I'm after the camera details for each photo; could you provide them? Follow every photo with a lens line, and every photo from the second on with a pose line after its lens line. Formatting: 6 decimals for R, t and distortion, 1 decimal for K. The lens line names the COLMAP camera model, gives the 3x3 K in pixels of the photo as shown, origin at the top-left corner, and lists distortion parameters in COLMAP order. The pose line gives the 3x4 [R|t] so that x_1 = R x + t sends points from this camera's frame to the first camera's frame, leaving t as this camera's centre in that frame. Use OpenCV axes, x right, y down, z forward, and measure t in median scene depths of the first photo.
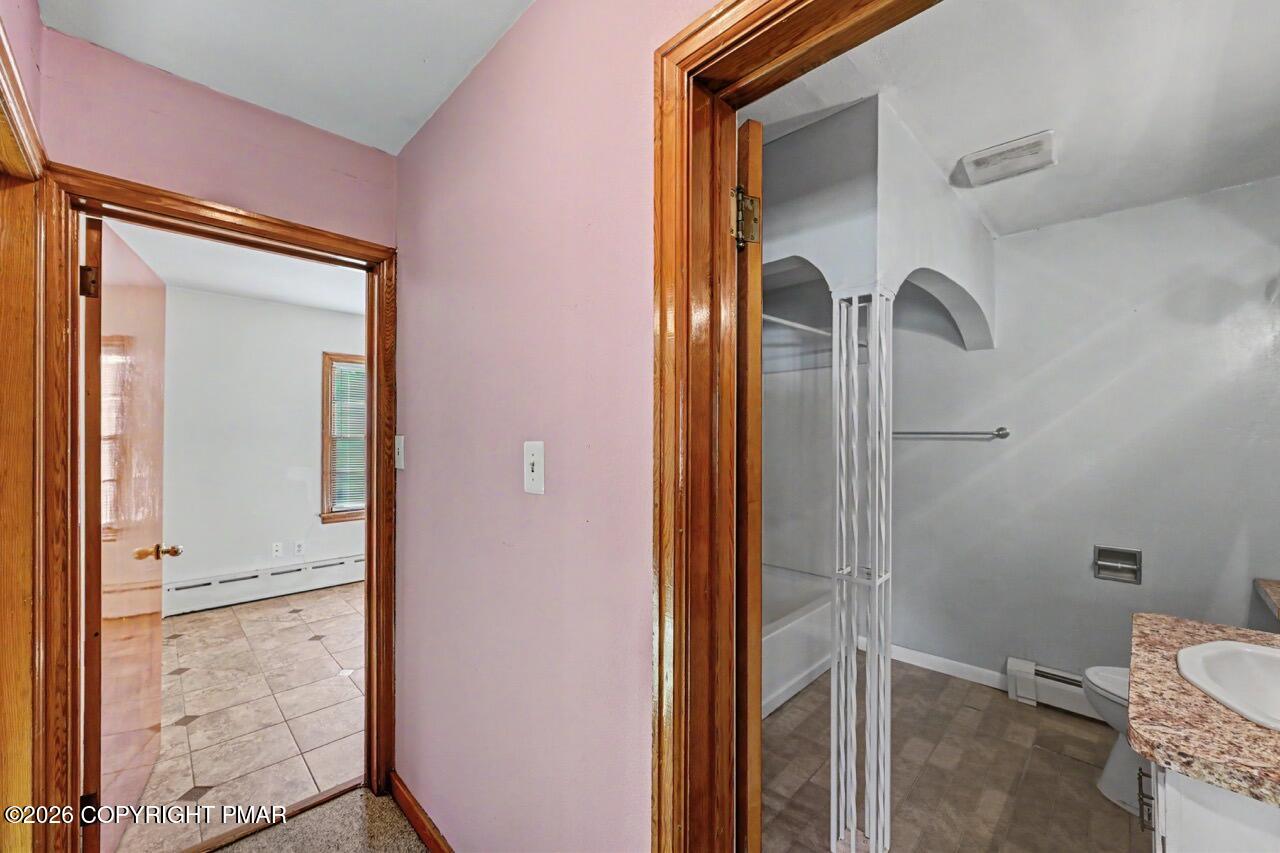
lens RADIAL K [[503.1, 0, 643.1], [0, 503.1, 428.6], [0, 0, 1]] dist [-0.000411, -0.000091]
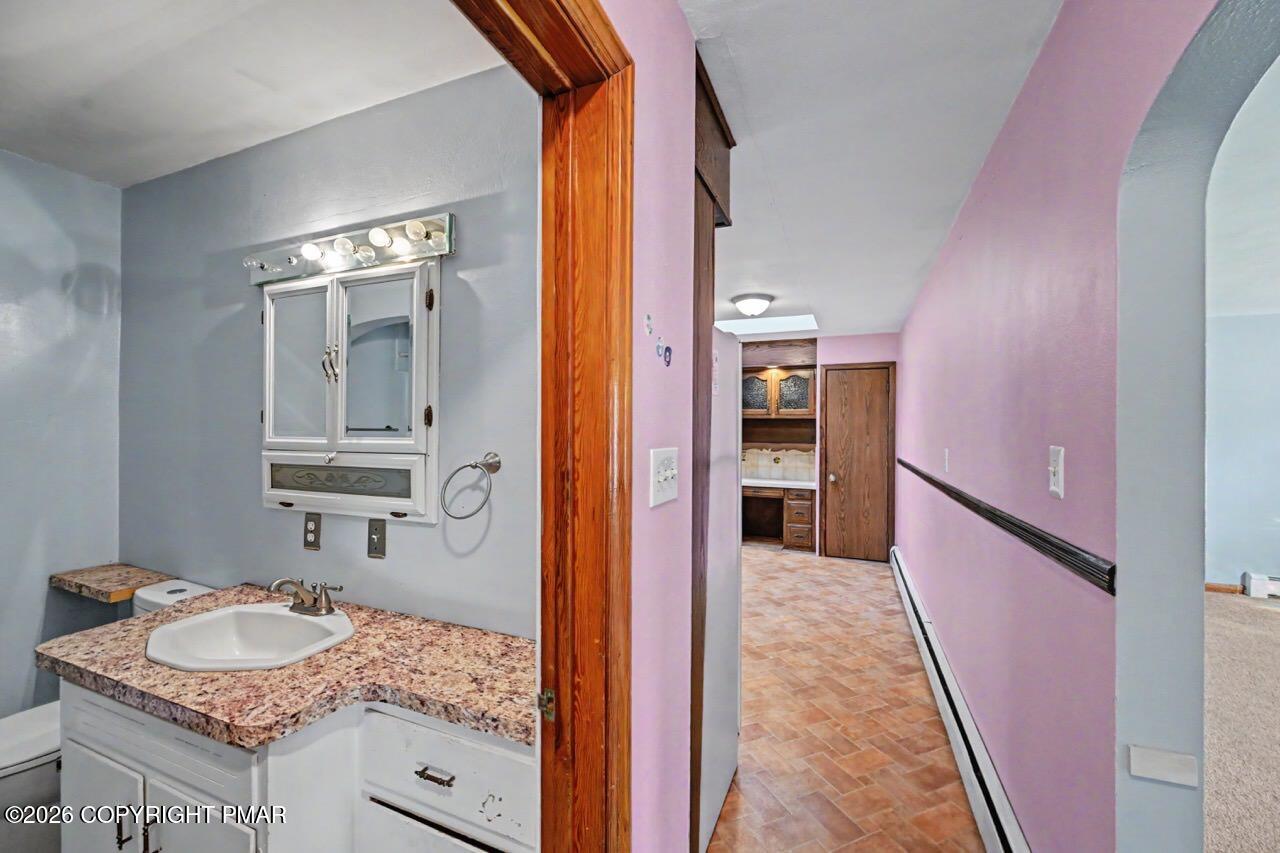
lens RADIAL K [[503.1, 0, 643.1], [0, 503.1, 428.6], [0, 0, 1]] dist [-0.000411, -0.000091]
pose [[-0.386144, -0.004946, 0.922425, -0.188648], [-0.012314, 0.999924, 0.000207, 0.001169], [-0.922356, -0.011279, -0.386176, 0.540880]]
